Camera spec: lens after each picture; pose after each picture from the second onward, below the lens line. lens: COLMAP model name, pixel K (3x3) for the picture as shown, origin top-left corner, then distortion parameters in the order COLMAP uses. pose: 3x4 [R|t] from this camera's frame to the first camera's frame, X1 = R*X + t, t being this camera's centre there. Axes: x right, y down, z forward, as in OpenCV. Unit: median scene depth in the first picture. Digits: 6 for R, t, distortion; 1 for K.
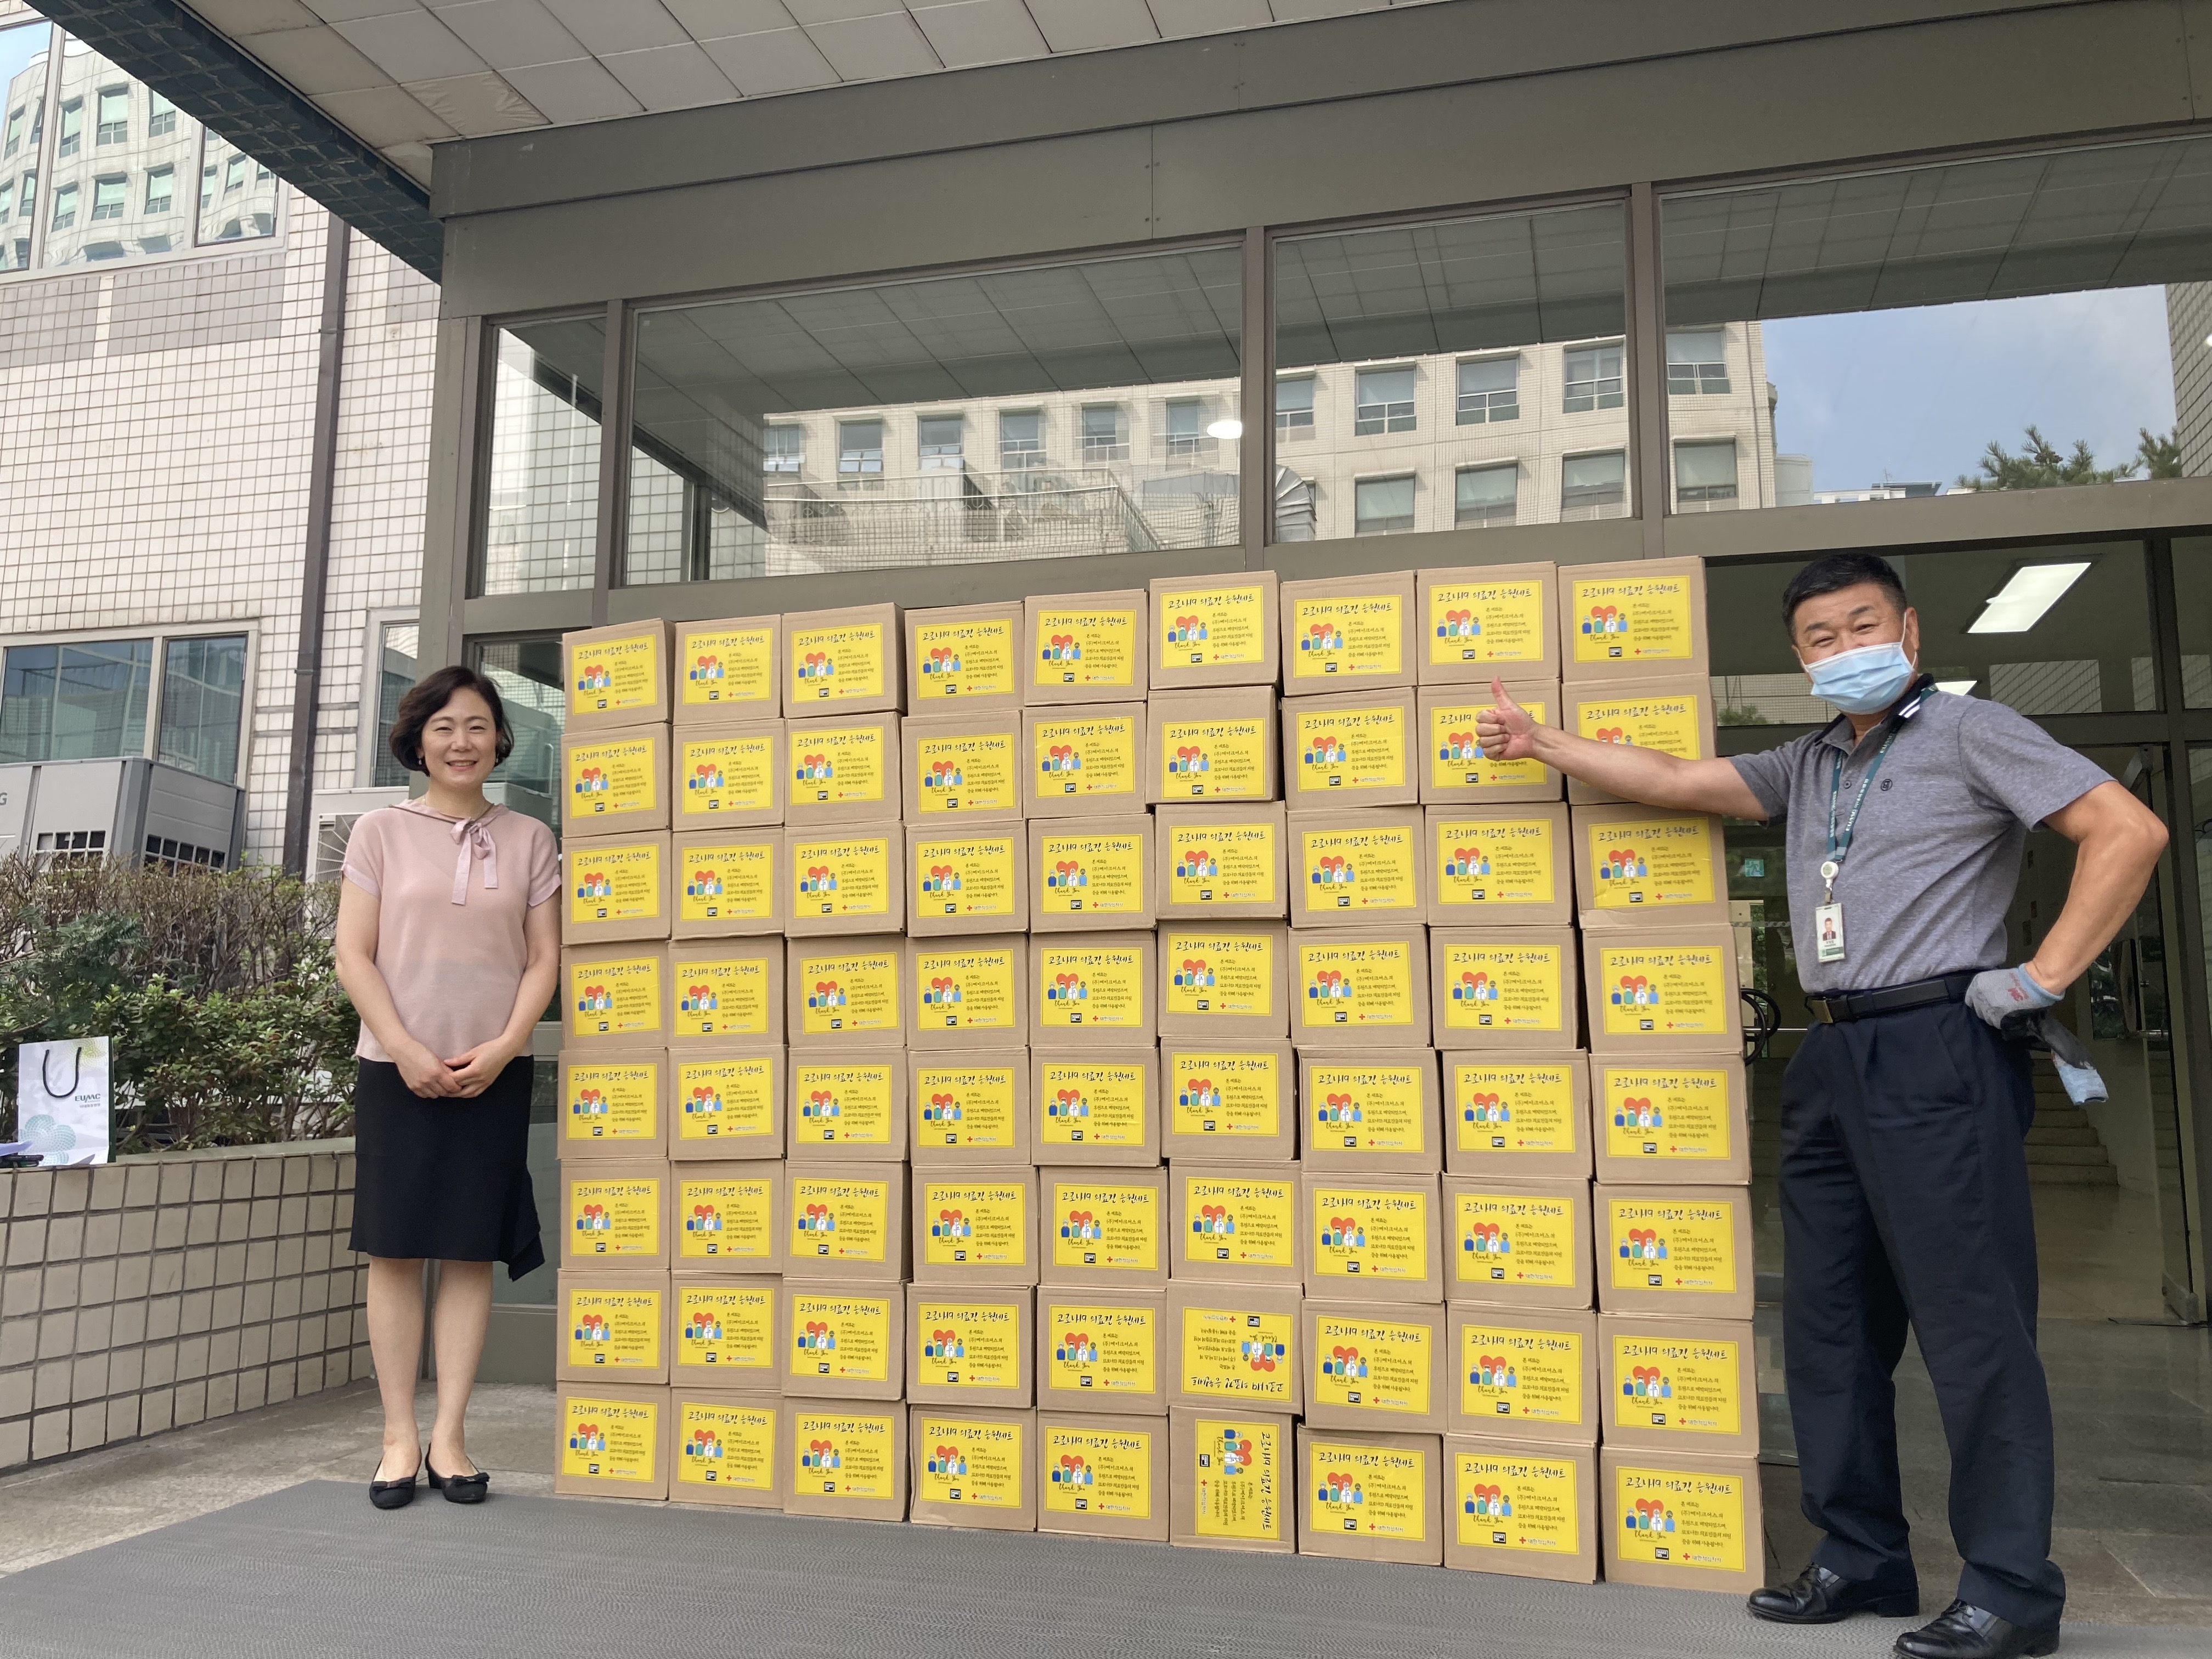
lens RADIAL K [[1794.7, 0, 1098.9], [0, 1794.7, 831.4], [0, 0, 1]] dist [0.009126, -0.005213]
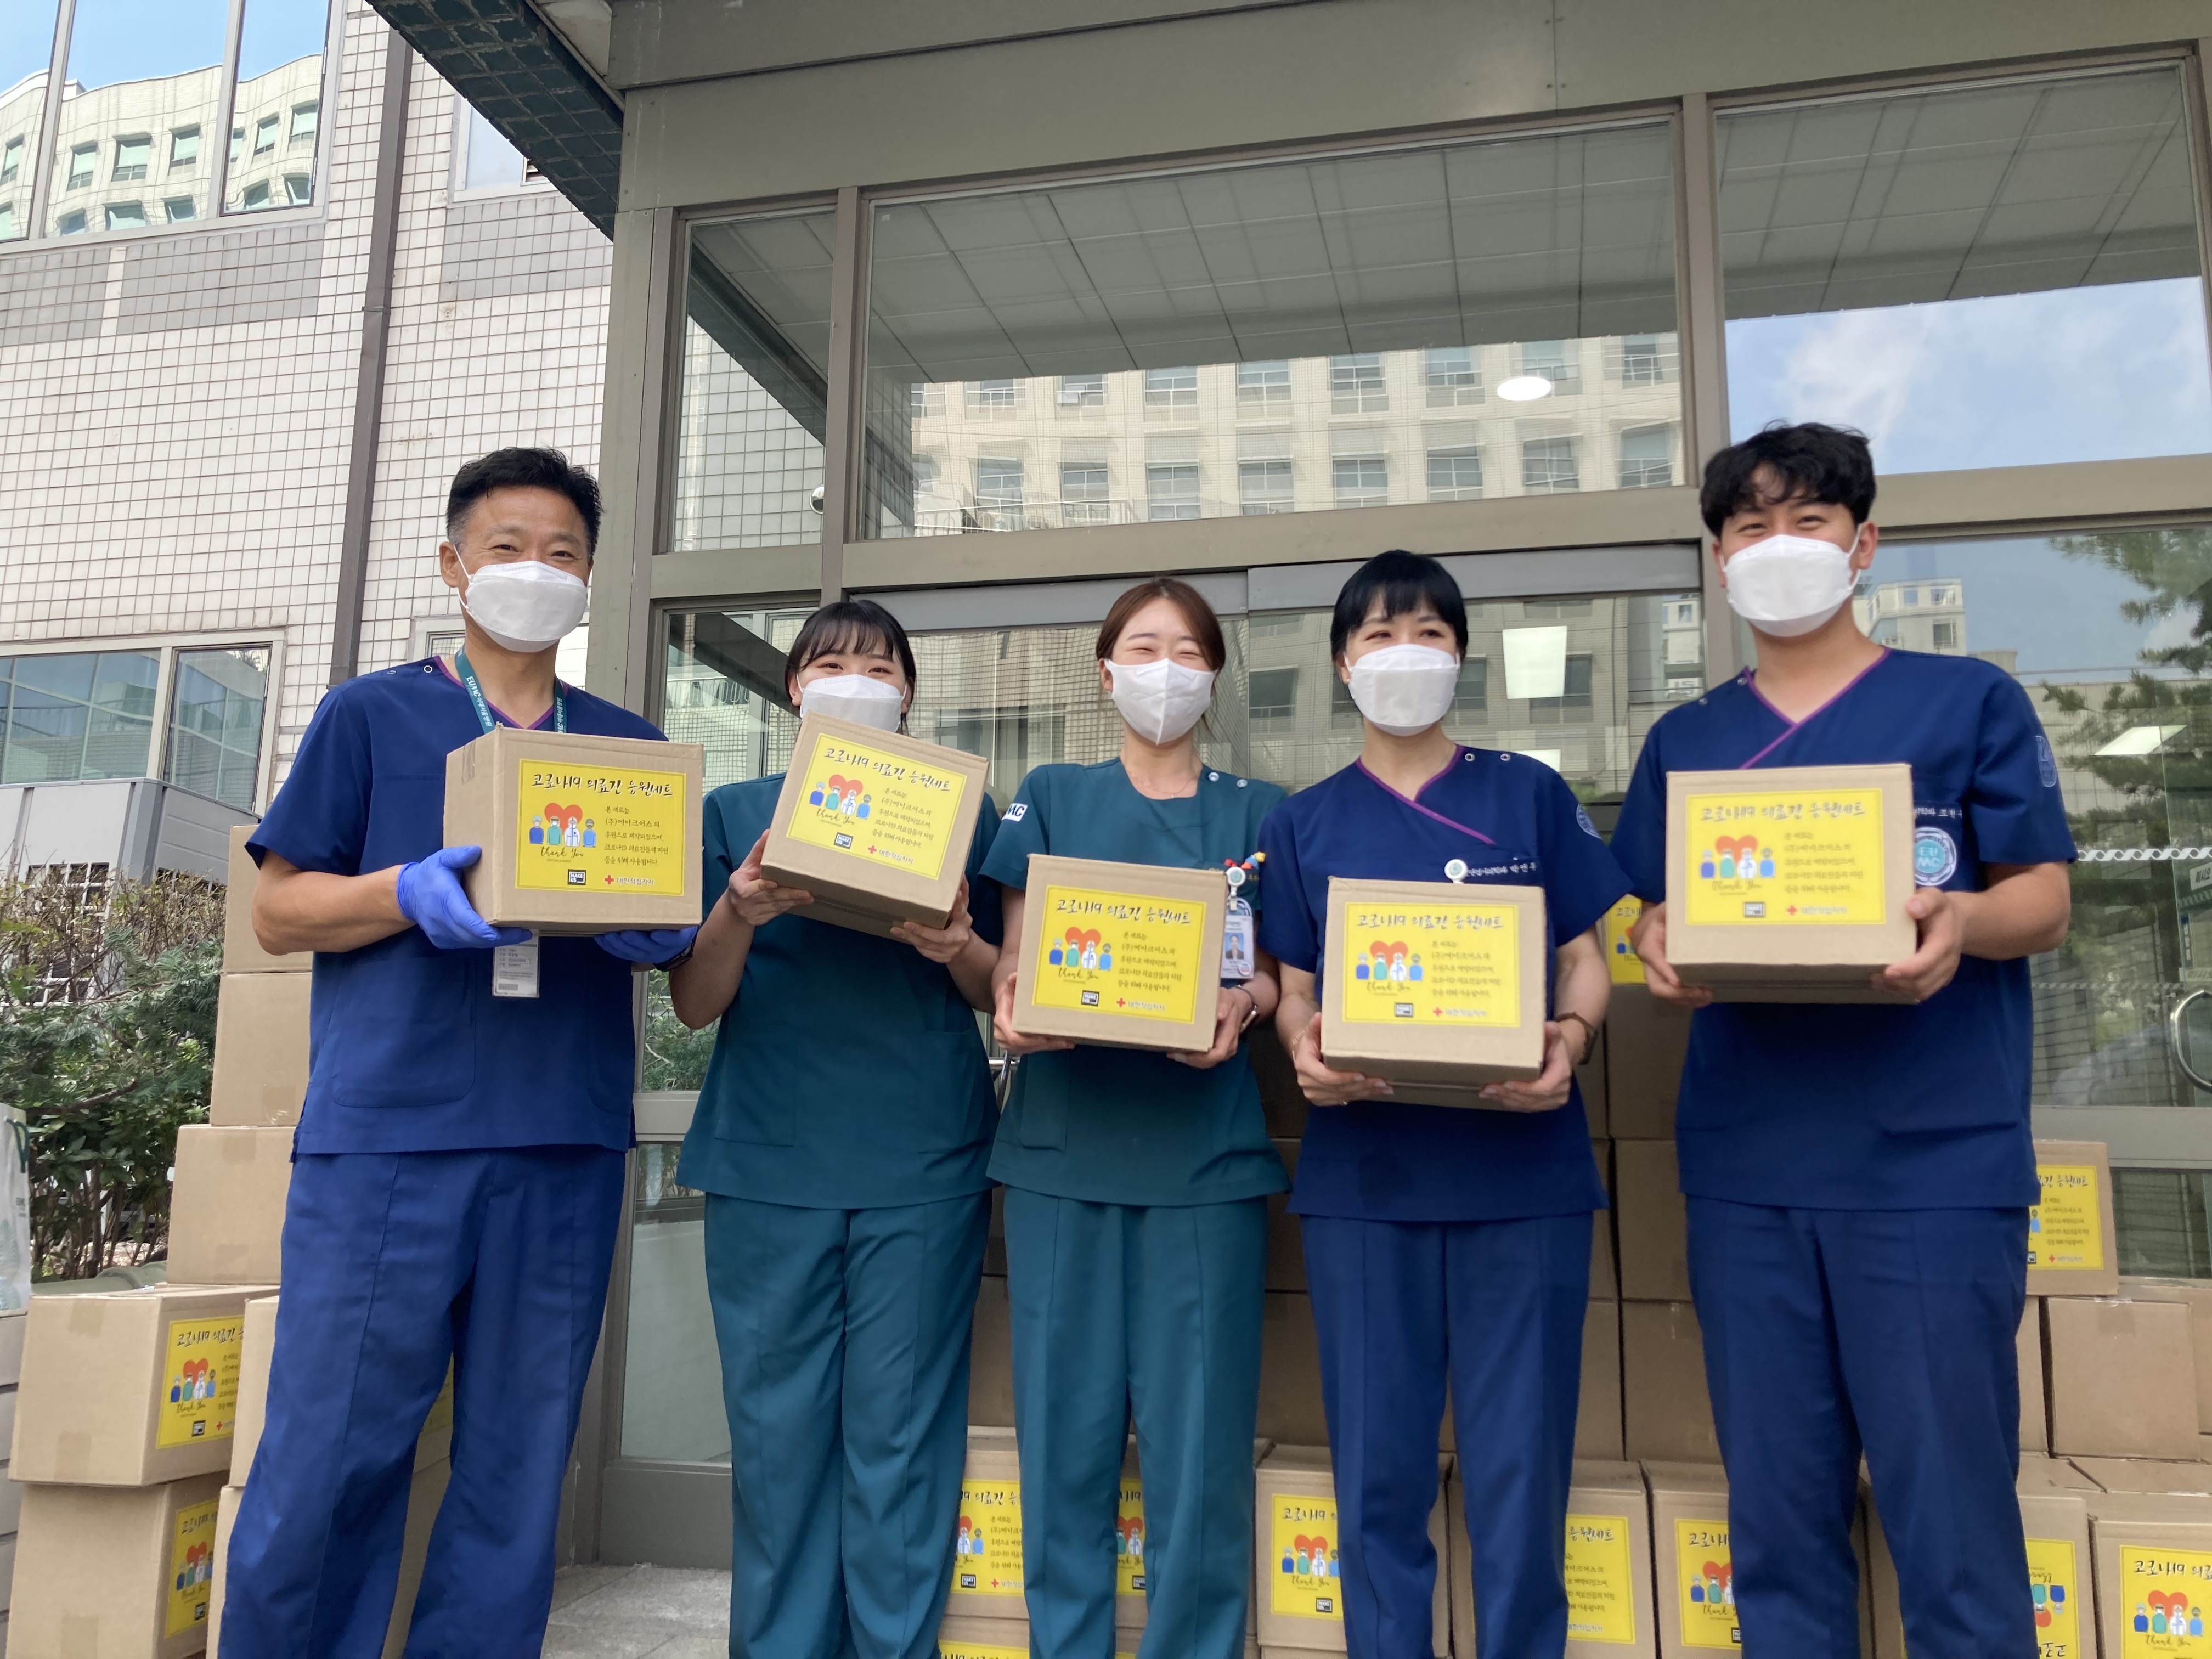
lens RADIAL K [[1794.7, 0, 1115.1], [0, 1794.7, 825.1], [0, 0, 1]] dist [0.009126, -0.005213]
pose [[0.999255, 0.012701, 0.036441, -0.088232], [-0.011209, 0.999102, -0.040857, 0.010024], [-0.036927, 0.040418, 0.998500, 0.103360]]
